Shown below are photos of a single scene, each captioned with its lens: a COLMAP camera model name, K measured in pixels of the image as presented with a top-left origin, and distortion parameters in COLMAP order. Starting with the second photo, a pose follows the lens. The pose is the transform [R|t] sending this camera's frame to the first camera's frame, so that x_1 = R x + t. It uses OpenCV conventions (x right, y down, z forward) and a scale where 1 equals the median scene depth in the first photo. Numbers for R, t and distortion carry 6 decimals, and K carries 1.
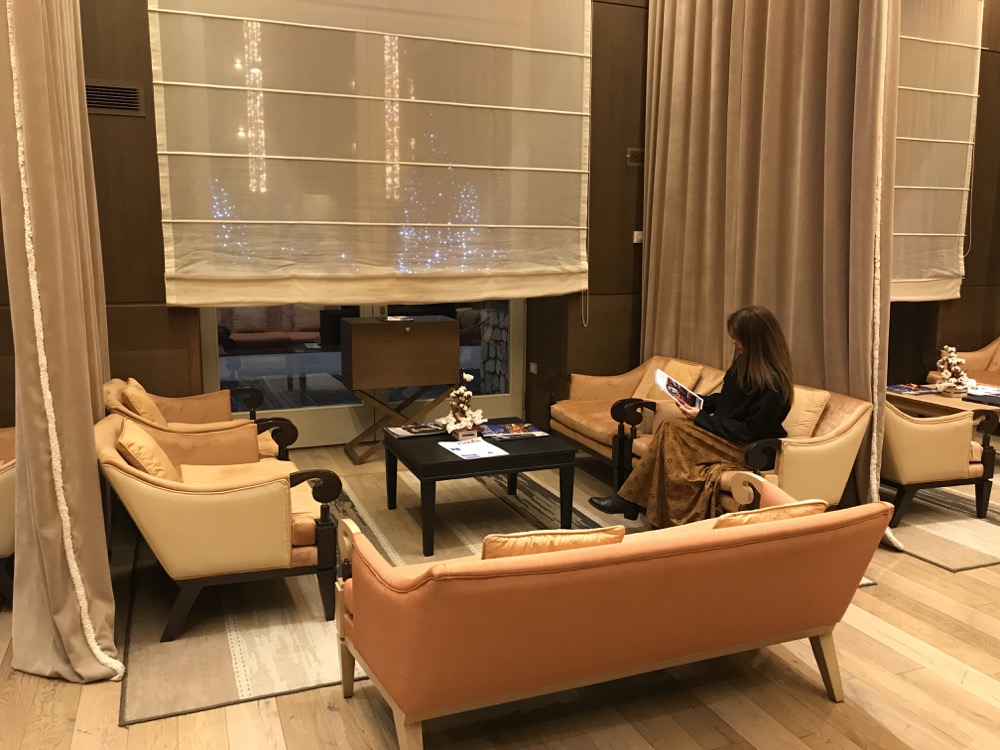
lens RADIAL K [[826.3, 0, 500.0], [0, 826.3, 375.0], [0, 0, 1]] dist [0.172798, -0.419873]
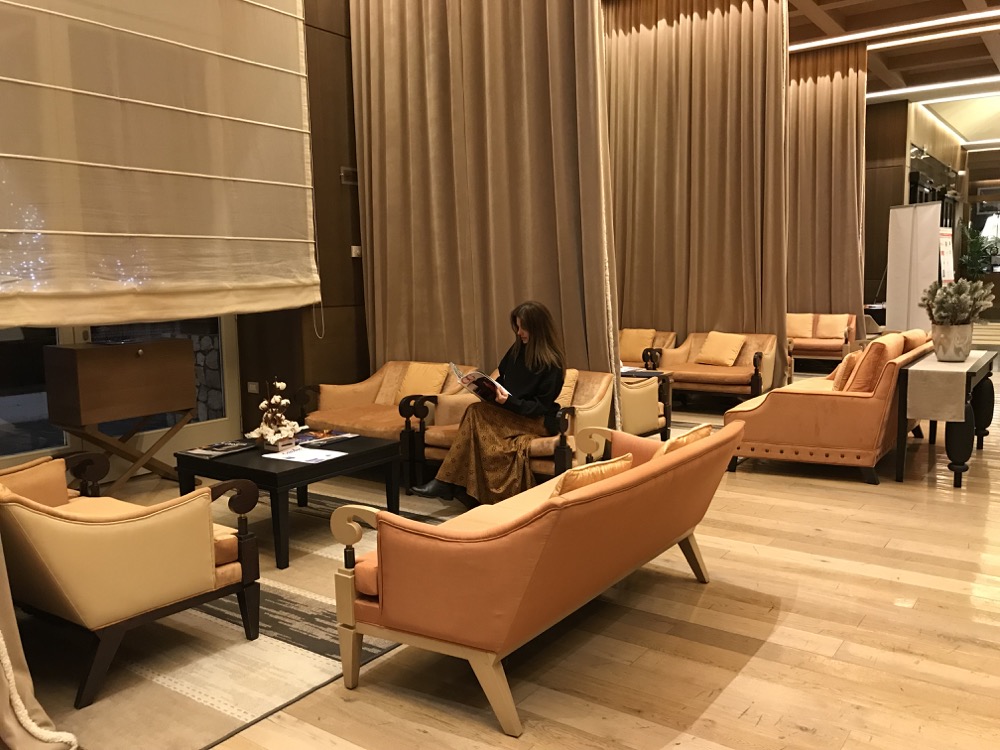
lens RADIAL K [[830.0, 0, 500.0], [0, 830.0, 375.0], [0, 0, 1]] dist [0.159509, -0.294080]
pose [[0.840941, -0.085963, 0.534255, -0.322531], [0.109315, 0.993933, -0.012140, 0.028238], [-0.529970, 0.068612, 0.845236, 0.023277]]
